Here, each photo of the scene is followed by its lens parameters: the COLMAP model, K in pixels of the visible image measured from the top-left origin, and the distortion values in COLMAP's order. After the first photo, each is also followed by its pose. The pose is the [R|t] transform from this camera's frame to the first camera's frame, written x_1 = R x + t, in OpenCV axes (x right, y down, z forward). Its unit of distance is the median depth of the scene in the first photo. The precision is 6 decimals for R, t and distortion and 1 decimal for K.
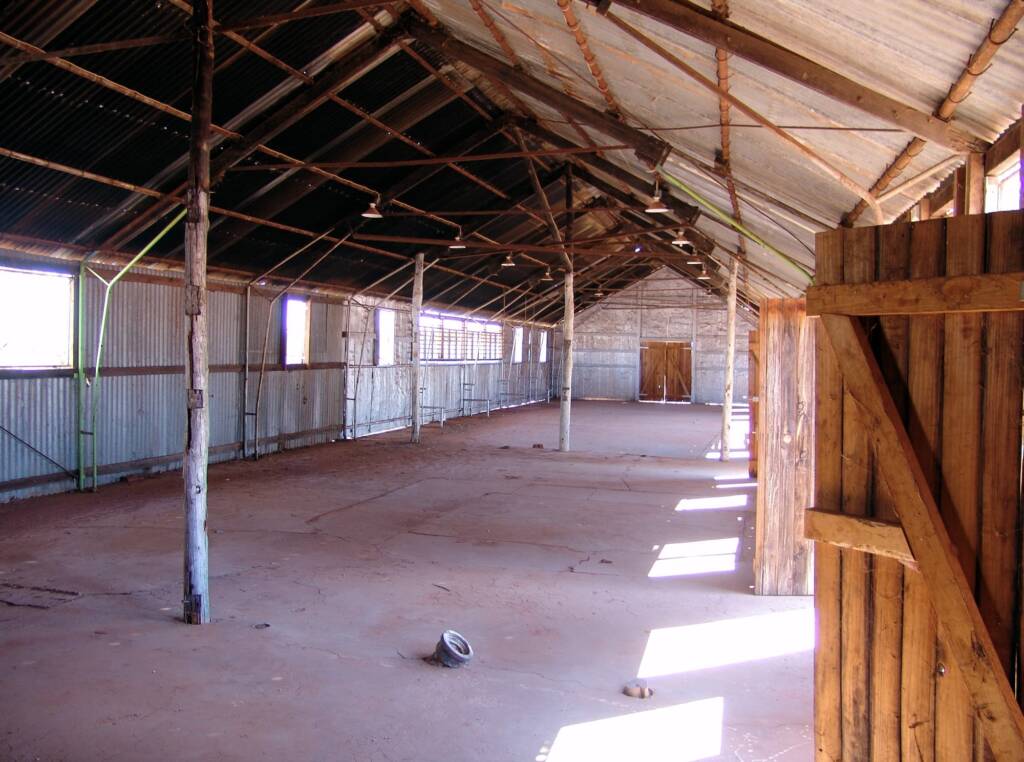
lens RADIAL K [[848.2, 0, 512.0], [0, 848.2, 381.0], [0, 0, 1]] dist [-0.087271, 0.005426]
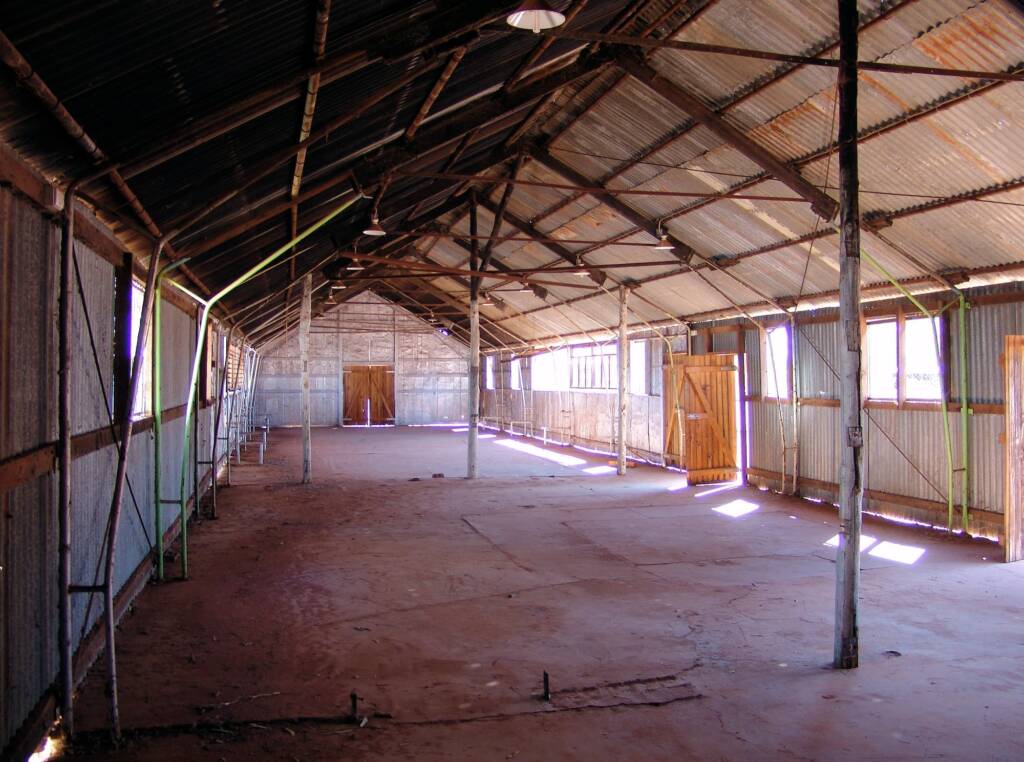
lens RADIAL K [[848.2, 0, 512.0], [0, 848.2, 381.0], [0, 0, 1]] dist [-0.087271, 0.005426]
pose [[0.848715, -0.023463, 0.528330, -0.203867], [0.036608, 0.999226, -0.014431, -0.007476], [-0.527582, 0.031589, 0.848917, 0.062591]]
